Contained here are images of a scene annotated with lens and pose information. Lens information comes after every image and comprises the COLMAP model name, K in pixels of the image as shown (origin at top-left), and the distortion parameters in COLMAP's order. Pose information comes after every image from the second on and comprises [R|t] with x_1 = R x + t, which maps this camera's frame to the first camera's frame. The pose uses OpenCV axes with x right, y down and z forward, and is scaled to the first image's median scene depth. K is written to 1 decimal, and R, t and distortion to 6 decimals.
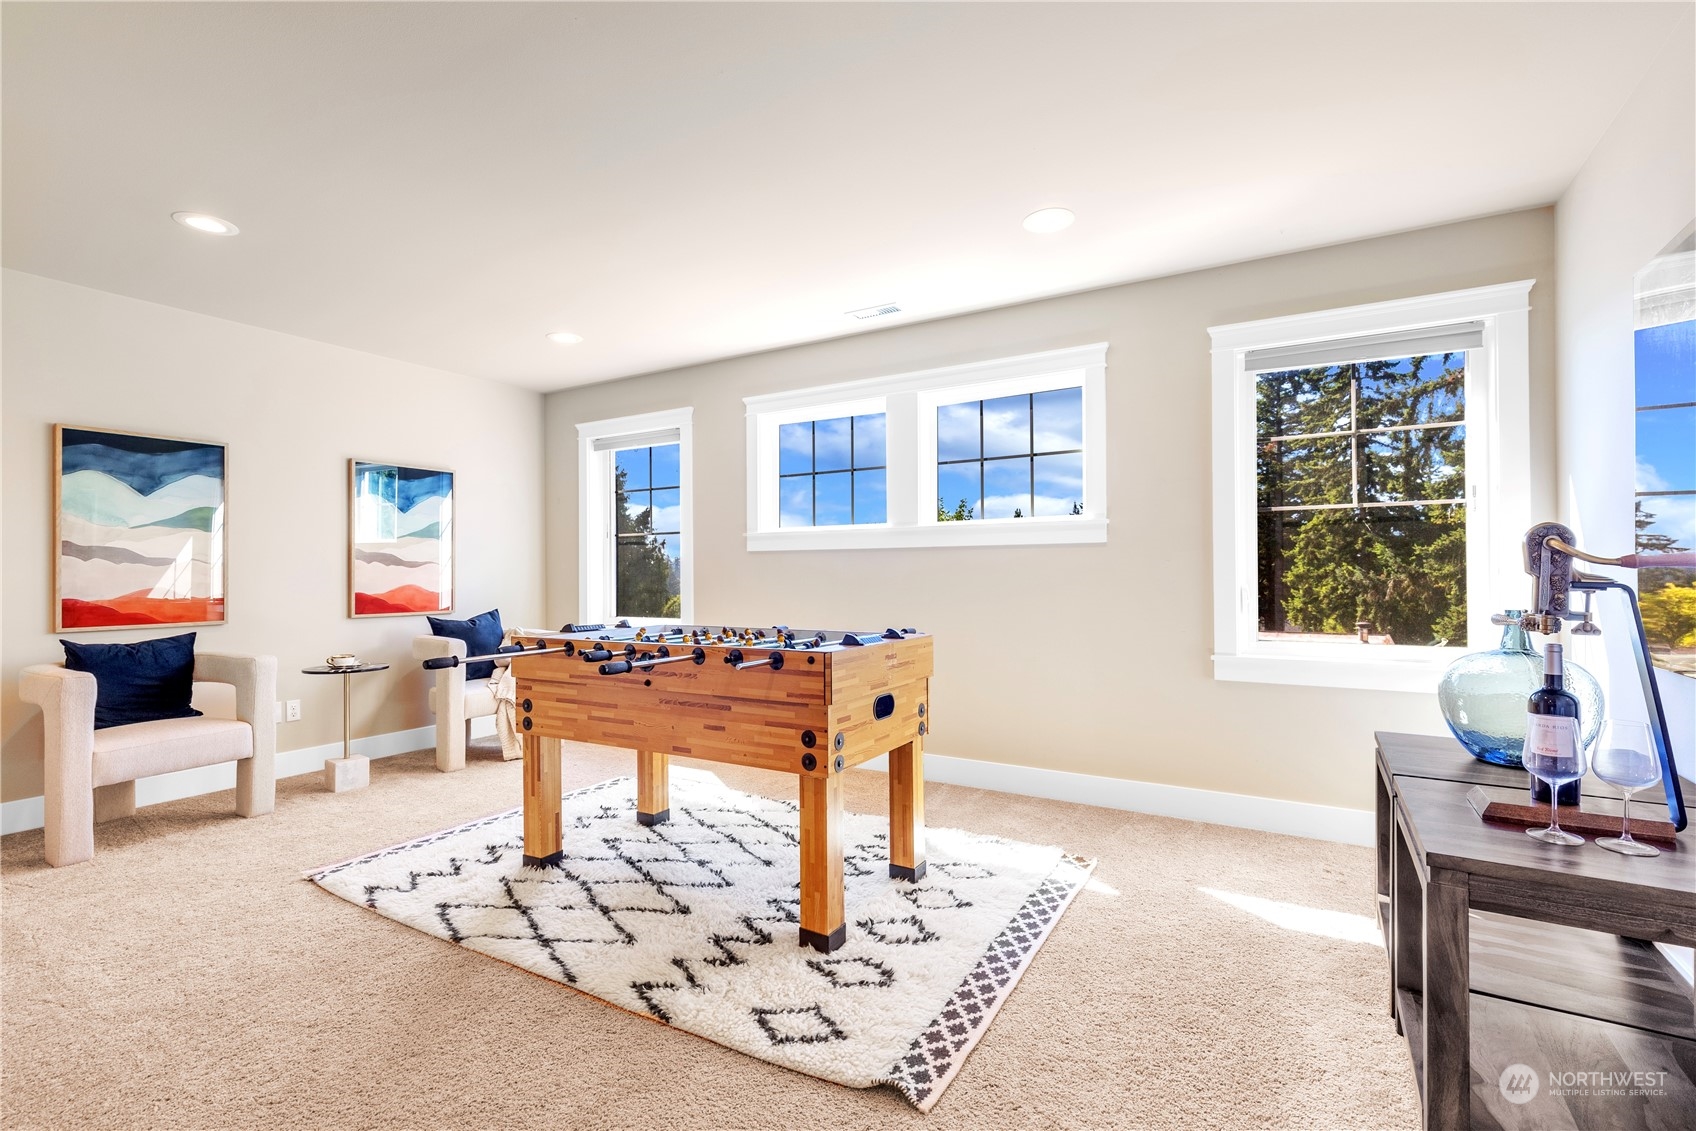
lens RADIAL K [[794.4, 0, 848.0], [0, 794.4, 565.5], [0, 0, 1]] dist [0.040780, 0.000107]
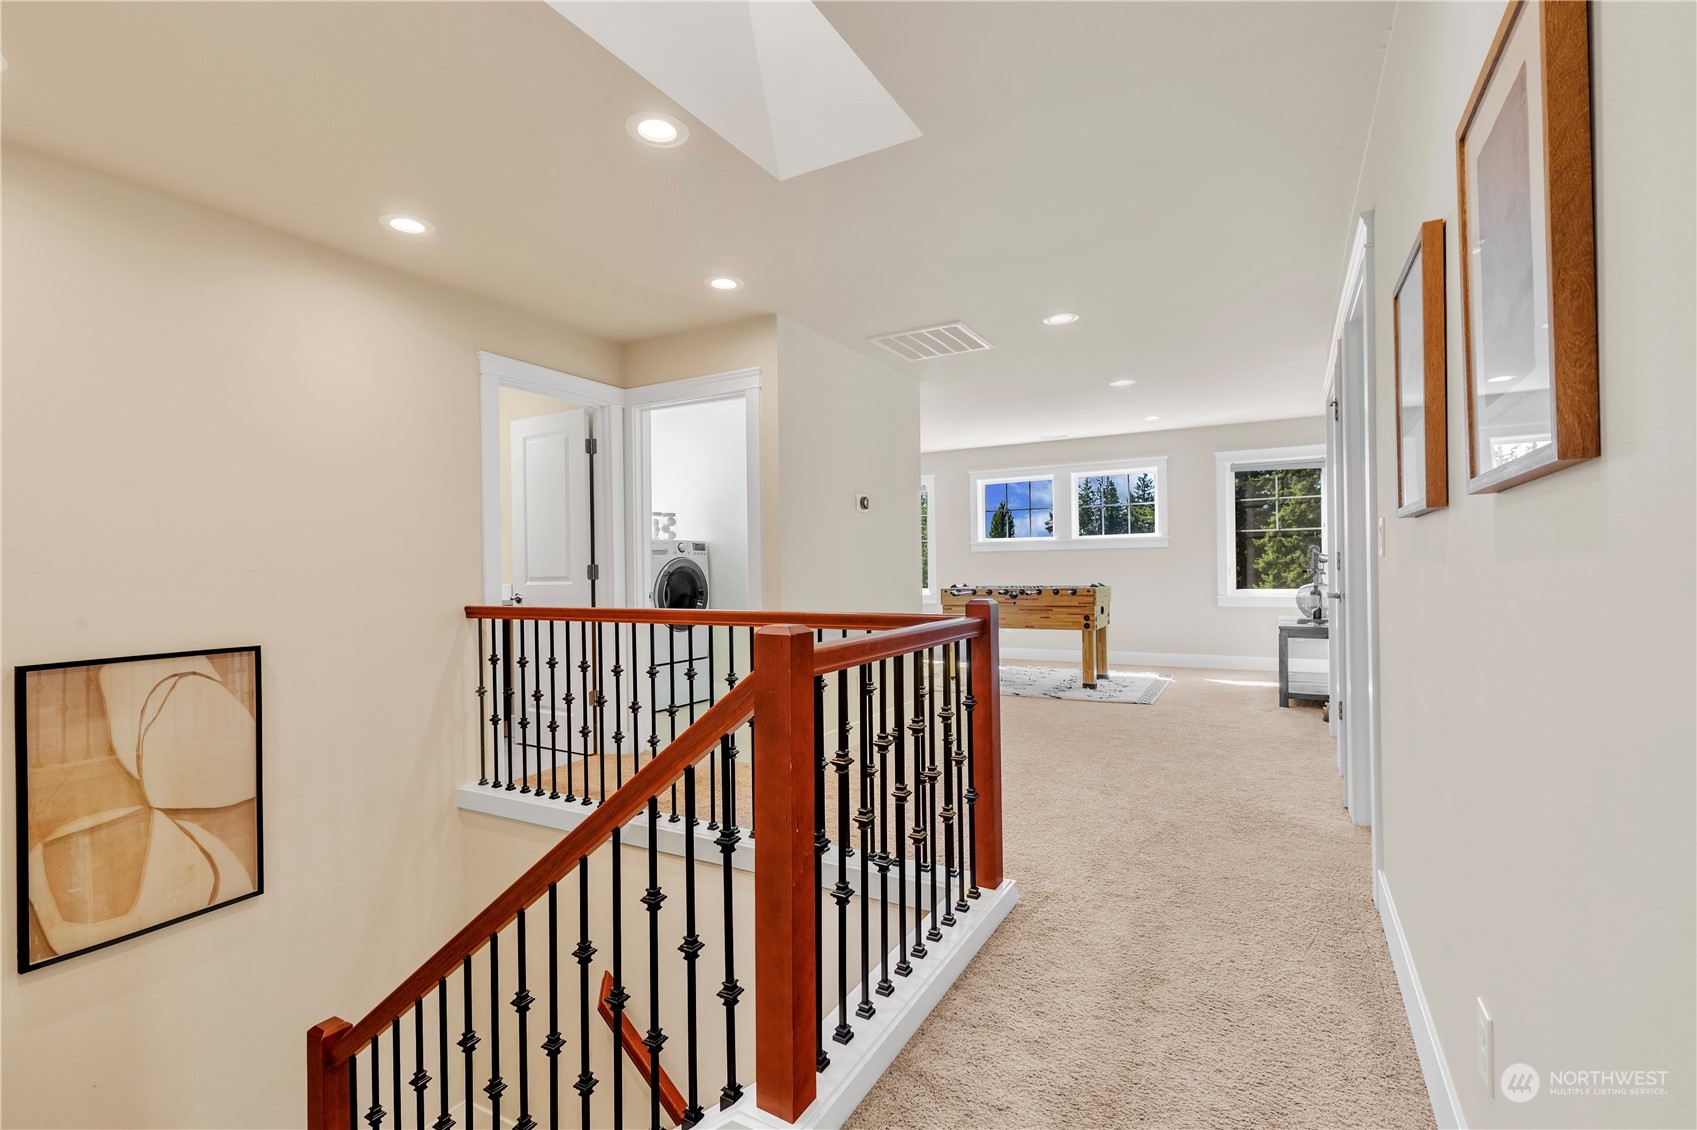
lens RADIAL K [[776.3, 0, 848.5], [0, 776.3, 565.0], [0, 0, 1]] dist [0.001852, 0.000388]
pose [[0.999830, -0.012687, 0.013344, -0.595720], [0.012571, 0.999883, 0.008703, -0.008437], [-0.013452, -0.008534, 0.999873, -1.144406]]
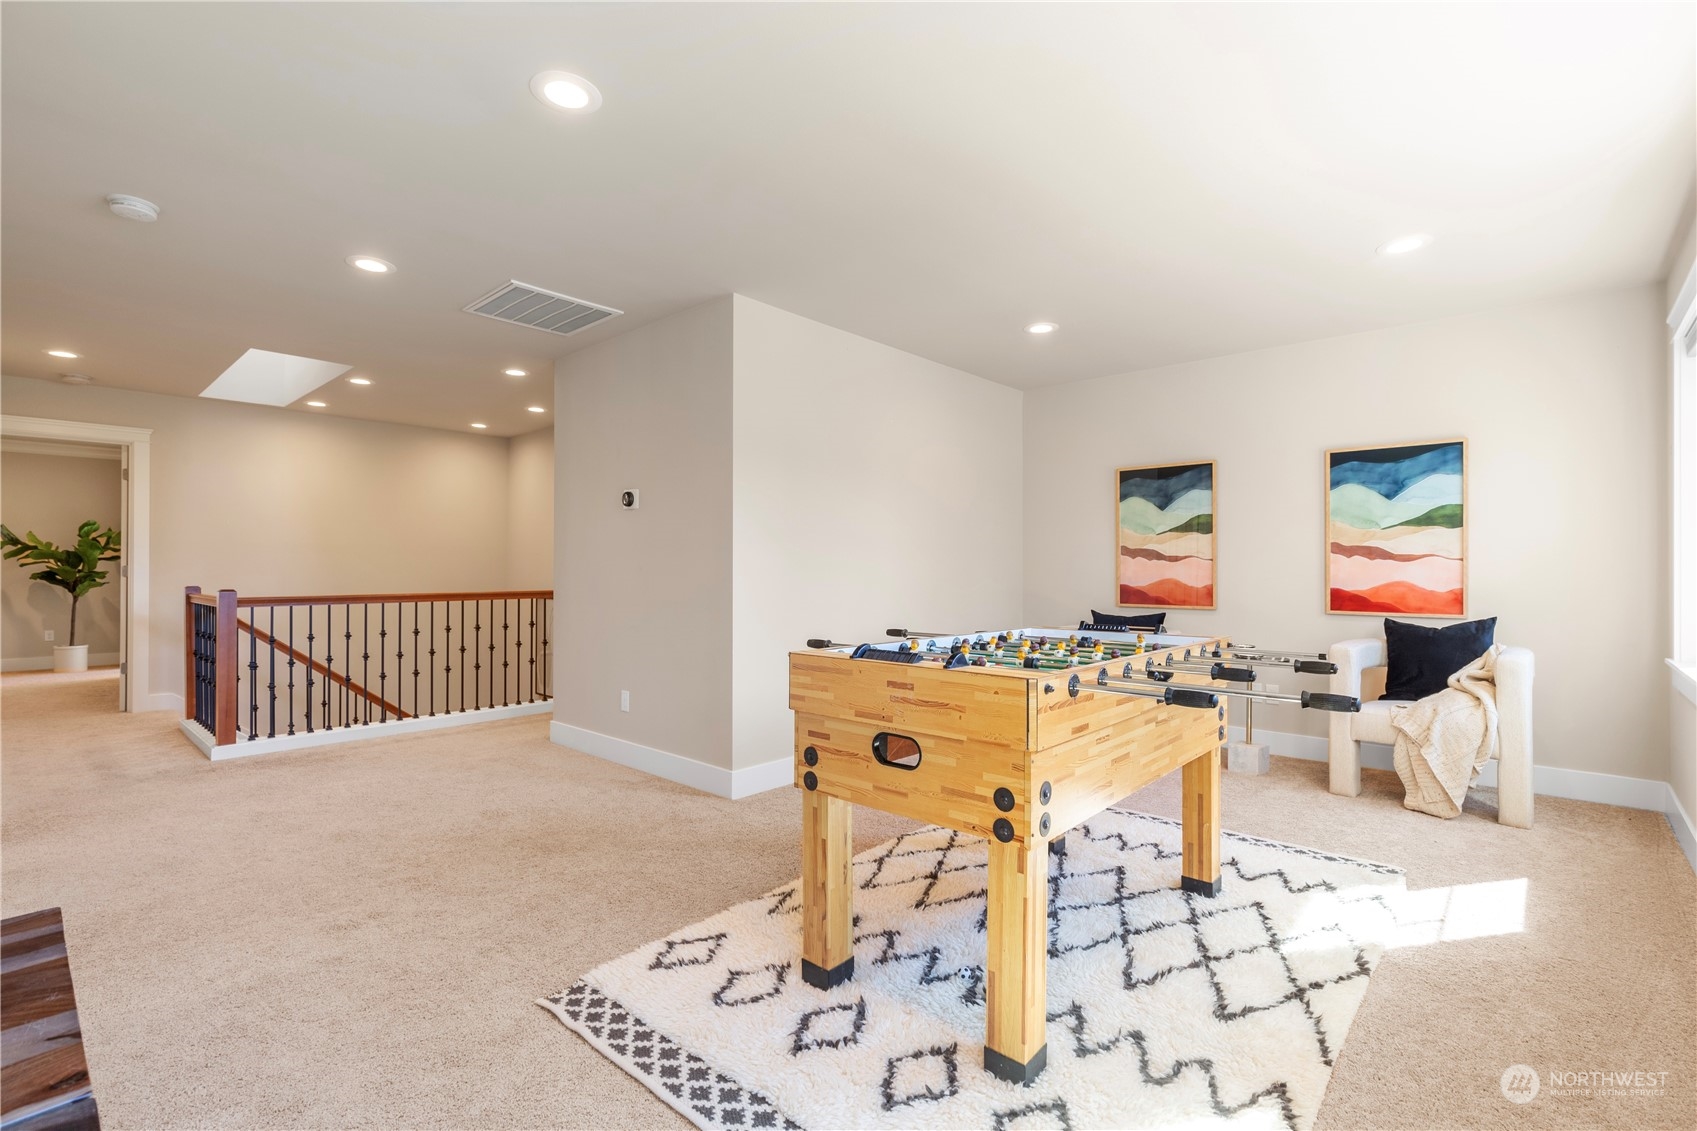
lens RADIAL K [[776.3, 0, 848.5], [0, 776.3, 565.5], [0, 0, 1]] dist [0.001852, 0.000388]
pose [[-0.211490, -0.005230, -0.977366, 0.437340], [0.004175, 0.999972, -0.006255, 0.010341], [0.977371, -0.005403, -0.211462, 0.650254]]
